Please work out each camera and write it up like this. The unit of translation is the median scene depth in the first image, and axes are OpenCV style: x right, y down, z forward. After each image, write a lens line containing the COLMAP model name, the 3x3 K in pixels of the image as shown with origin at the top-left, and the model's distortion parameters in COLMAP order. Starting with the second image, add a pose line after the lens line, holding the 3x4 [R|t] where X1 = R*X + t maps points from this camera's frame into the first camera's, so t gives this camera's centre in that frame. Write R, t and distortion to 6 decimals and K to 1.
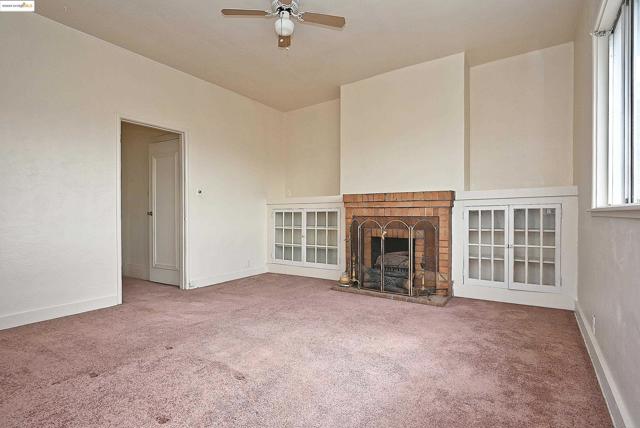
lens RADIAL K [[322.4, 0, 320.0], [0, 322.4, 214.0], [0, 0, 1]] dist [0.004170, 0.000669]
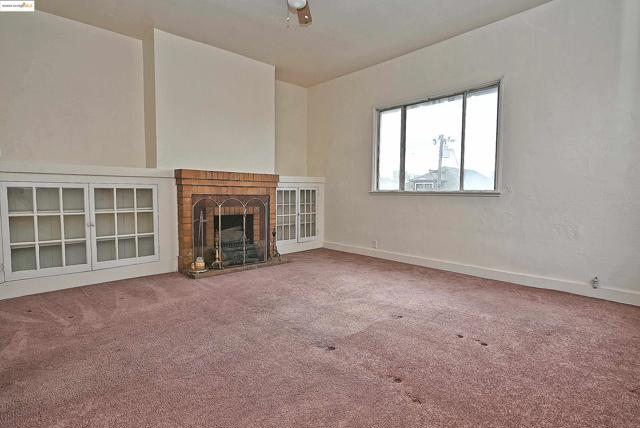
lens RADIAL K [[322.4, 0, 320.0], [0, 322.4, 214.0], [0, 0, 1]] dist [0.004170, 0.000669]
pose [[0.221276, -0.059043, 0.973422, -0.740632], [-0.005553, 0.998073, 0.061800, 0.003579], [-0.975195, -0.019080, 0.220522, 0.488818]]
